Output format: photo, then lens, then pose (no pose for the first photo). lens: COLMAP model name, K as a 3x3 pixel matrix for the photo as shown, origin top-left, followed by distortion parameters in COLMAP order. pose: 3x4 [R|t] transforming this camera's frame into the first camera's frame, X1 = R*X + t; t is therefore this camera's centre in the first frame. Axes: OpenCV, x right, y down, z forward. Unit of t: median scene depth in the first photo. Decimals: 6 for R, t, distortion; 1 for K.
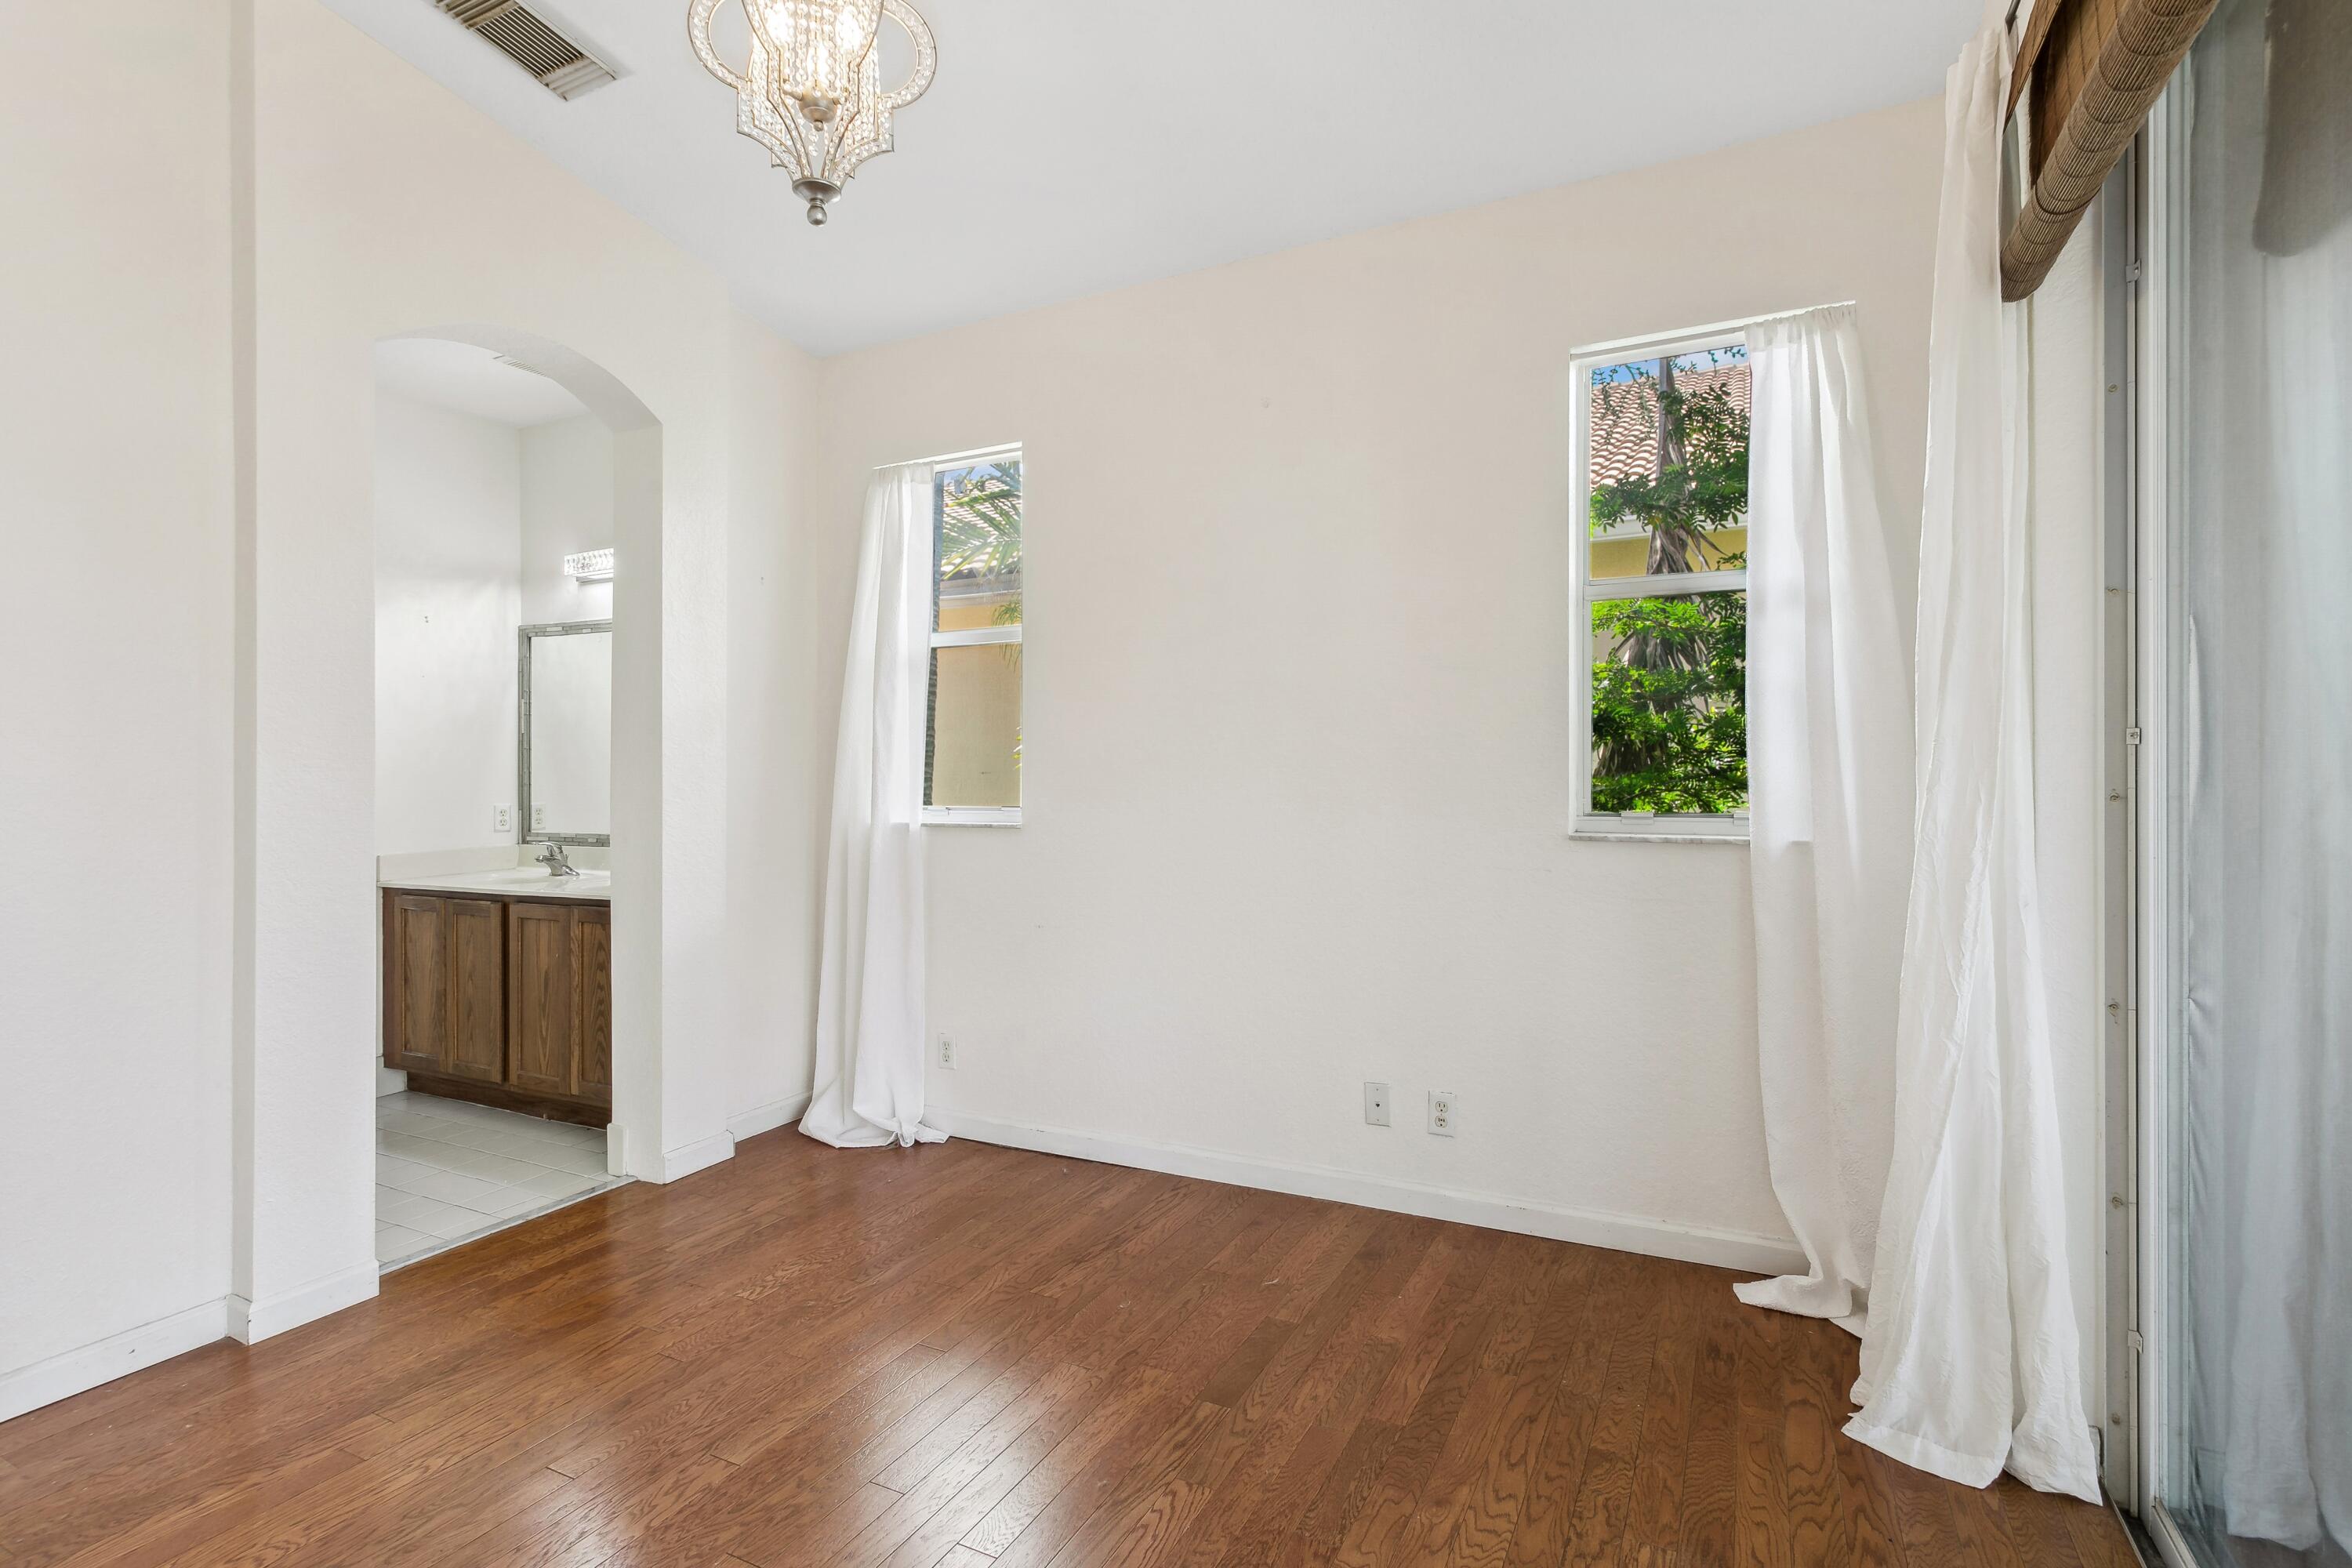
lens RADIAL K [[1126.0, 0, 1182.0], [0, 1126.0, 769.5], [0, 0, 1]] dist [0.001608, 0.000304]
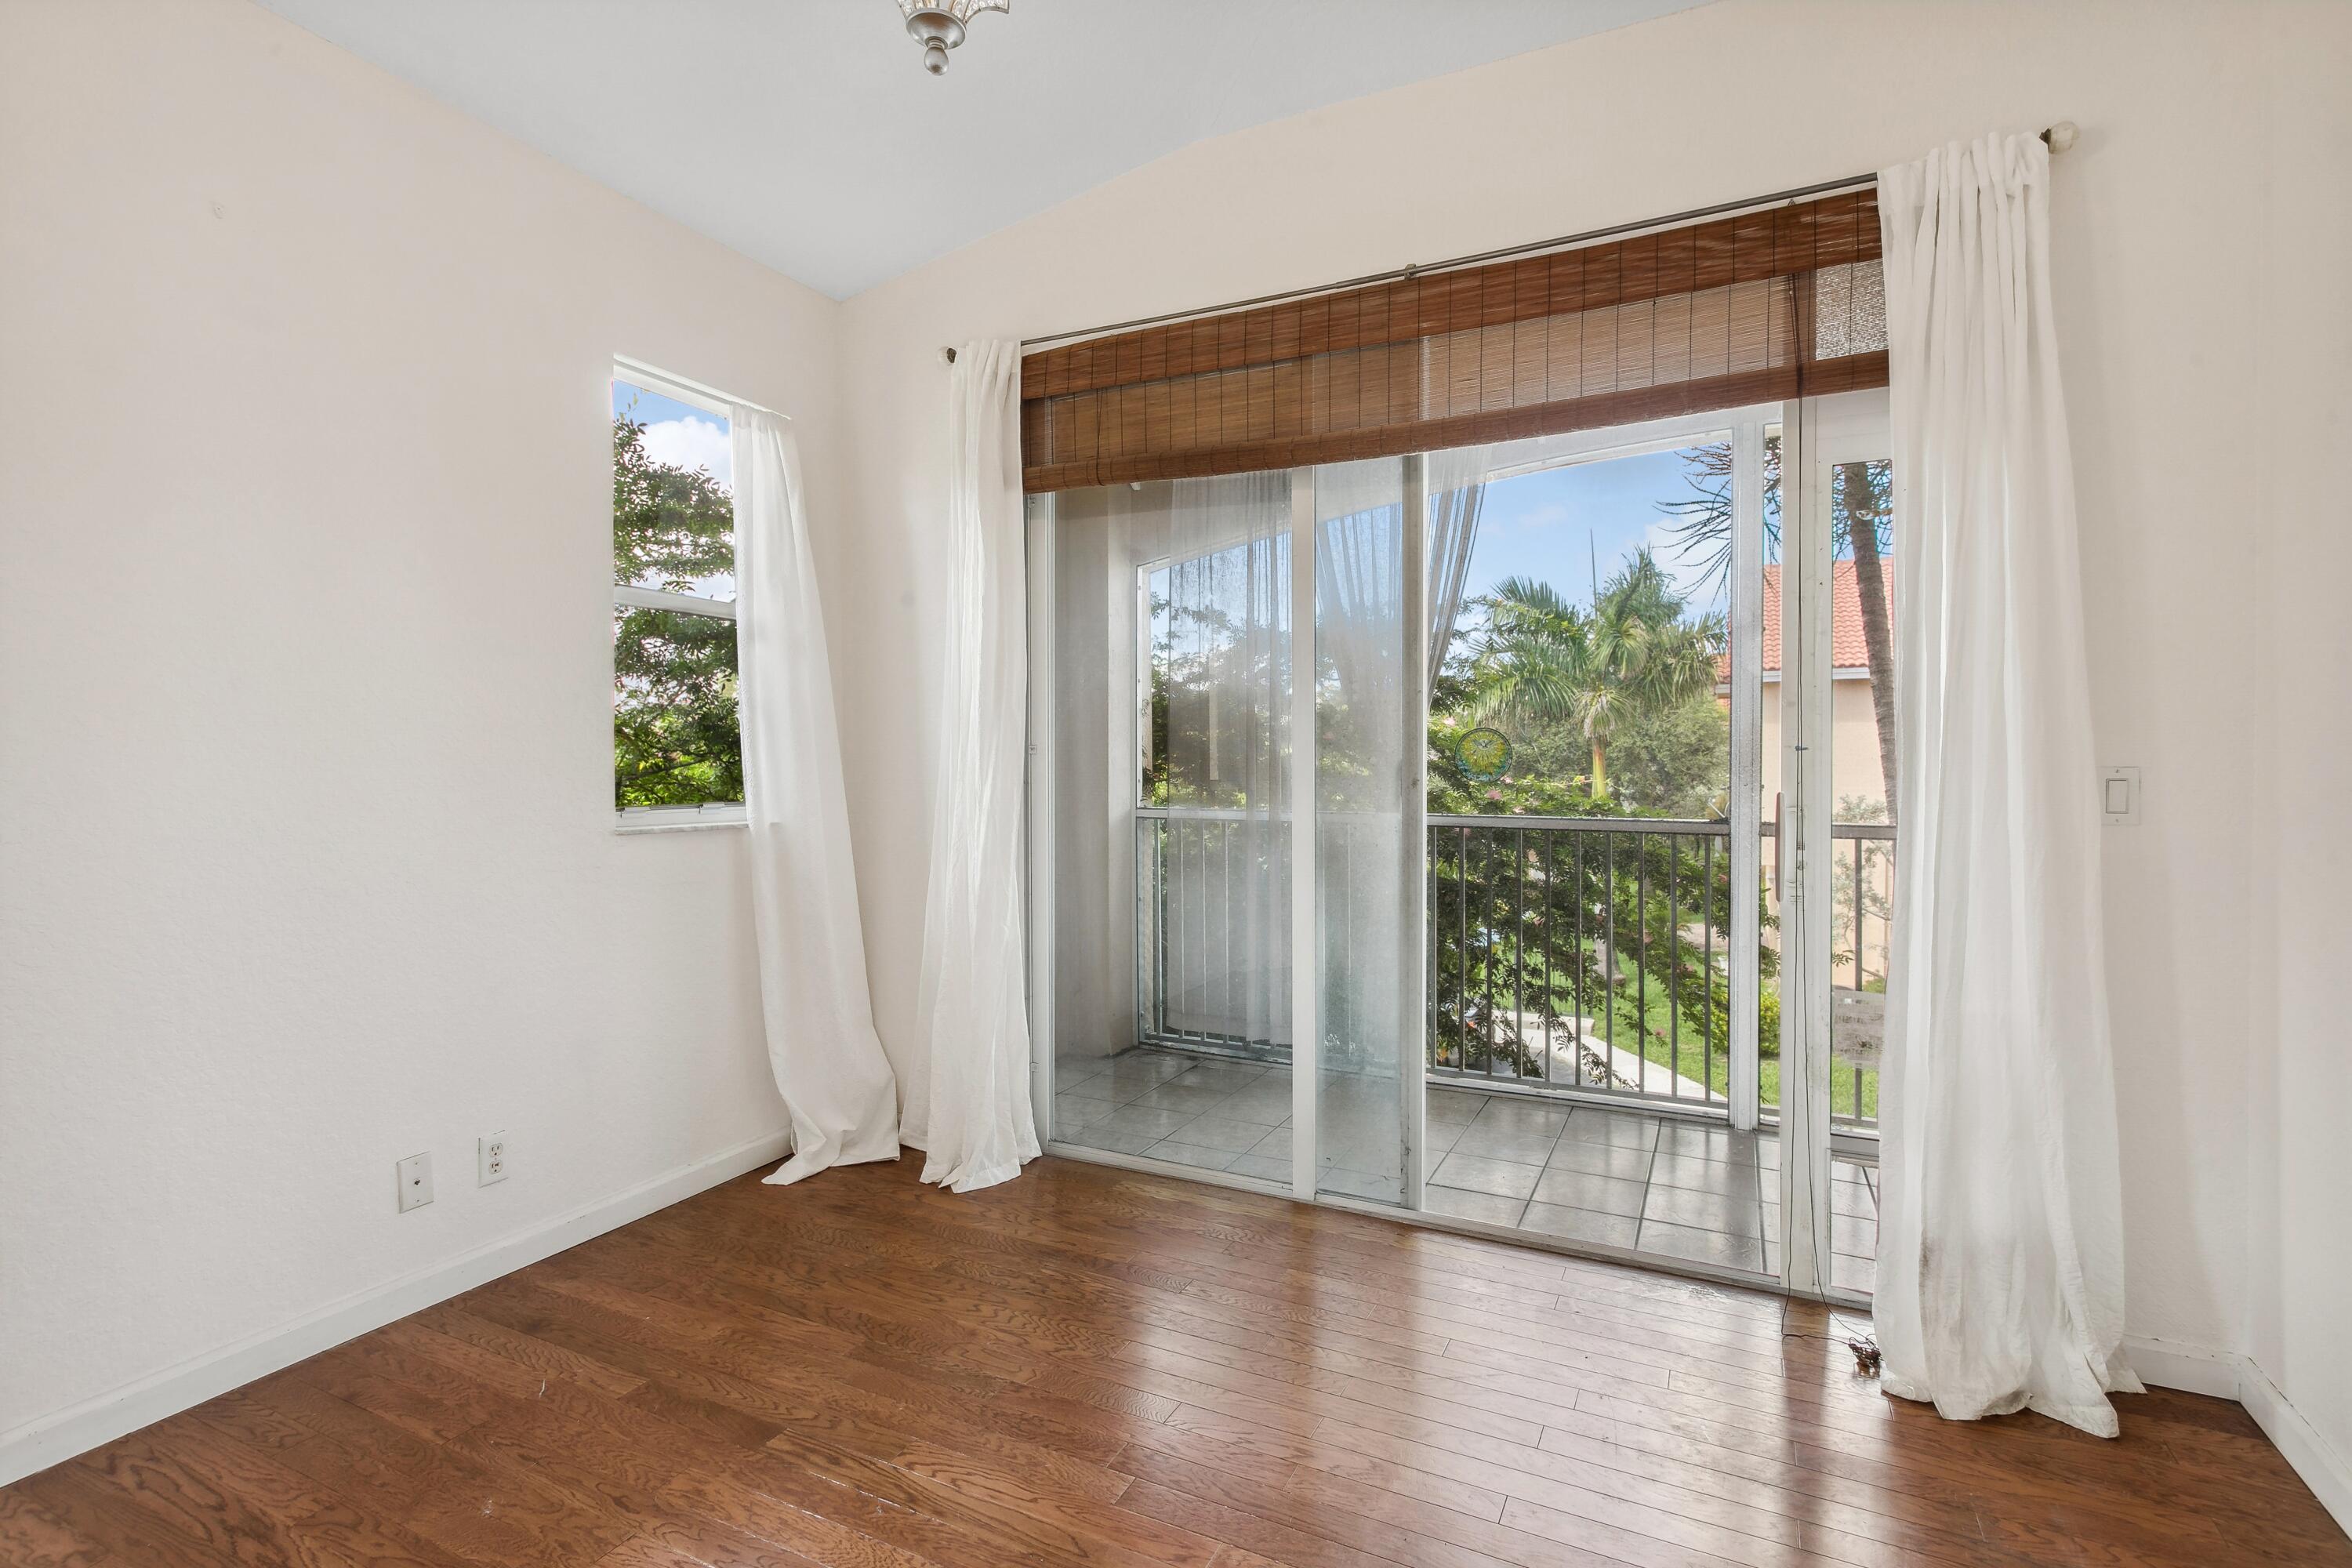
lens RADIAL K [[1126.0, 0, 1182.0], [0, 1126.0, 769.5], [0, 0, 1]] dist [0.001608, 0.000304]
pose [[-0.006485, -0.001275, 0.999978, -0.999581], [-0.002494, 0.999996, 0.001259, 0.000511], [-0.999976, -0.002486, -0.006488, 0.722621]]
